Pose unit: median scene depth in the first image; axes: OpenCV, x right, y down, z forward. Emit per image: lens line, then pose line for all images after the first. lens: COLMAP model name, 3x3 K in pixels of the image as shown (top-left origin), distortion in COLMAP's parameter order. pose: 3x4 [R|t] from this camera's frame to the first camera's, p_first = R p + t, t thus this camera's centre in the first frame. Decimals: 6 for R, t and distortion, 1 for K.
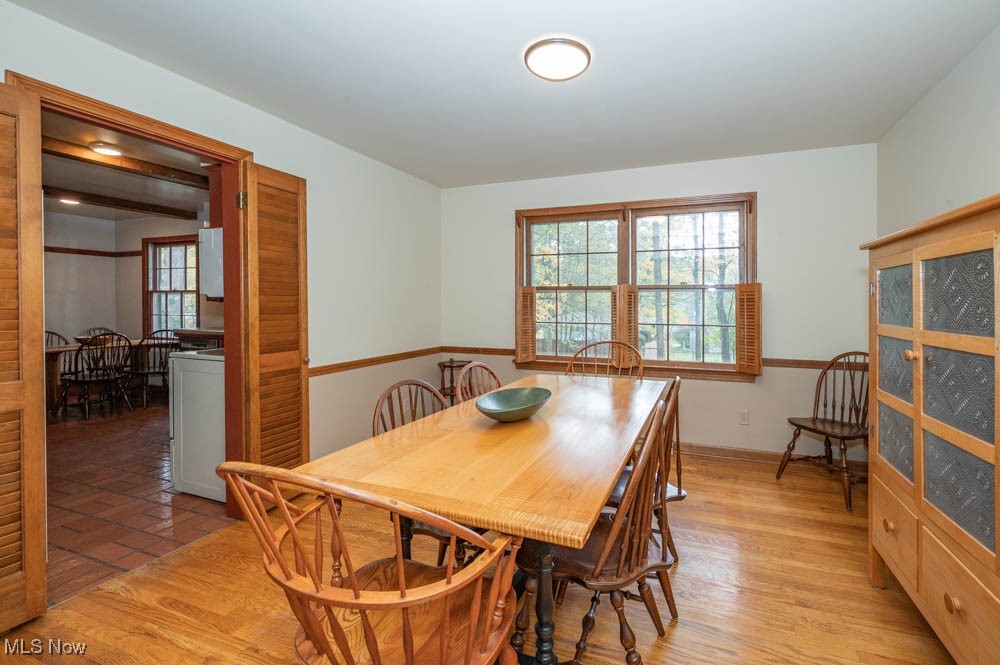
lens RADIAL K [[414.1, 0, 526.9], [0, 414.1, 308.1], [0, 0, 1]] dist [0.000937, -0.000127]
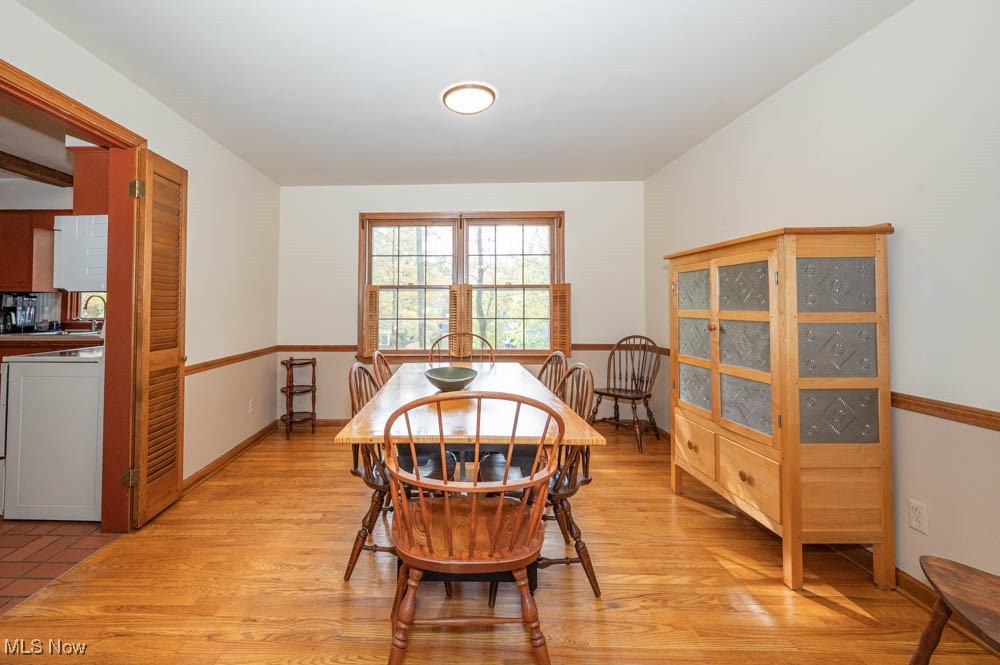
lens RADIAL K [[414.1, 0, 434.2], [0, 414.1, 298.6], [0, 0, 1]] dist [0.000937, -0.000127]
pose [[0.951791, -0.000378, 0.306746, -0.225027], [0.008722, 0.999628, -0.025833, 0.014831], [-0.306622, 0.027263, 0.951441, -0.071853]]
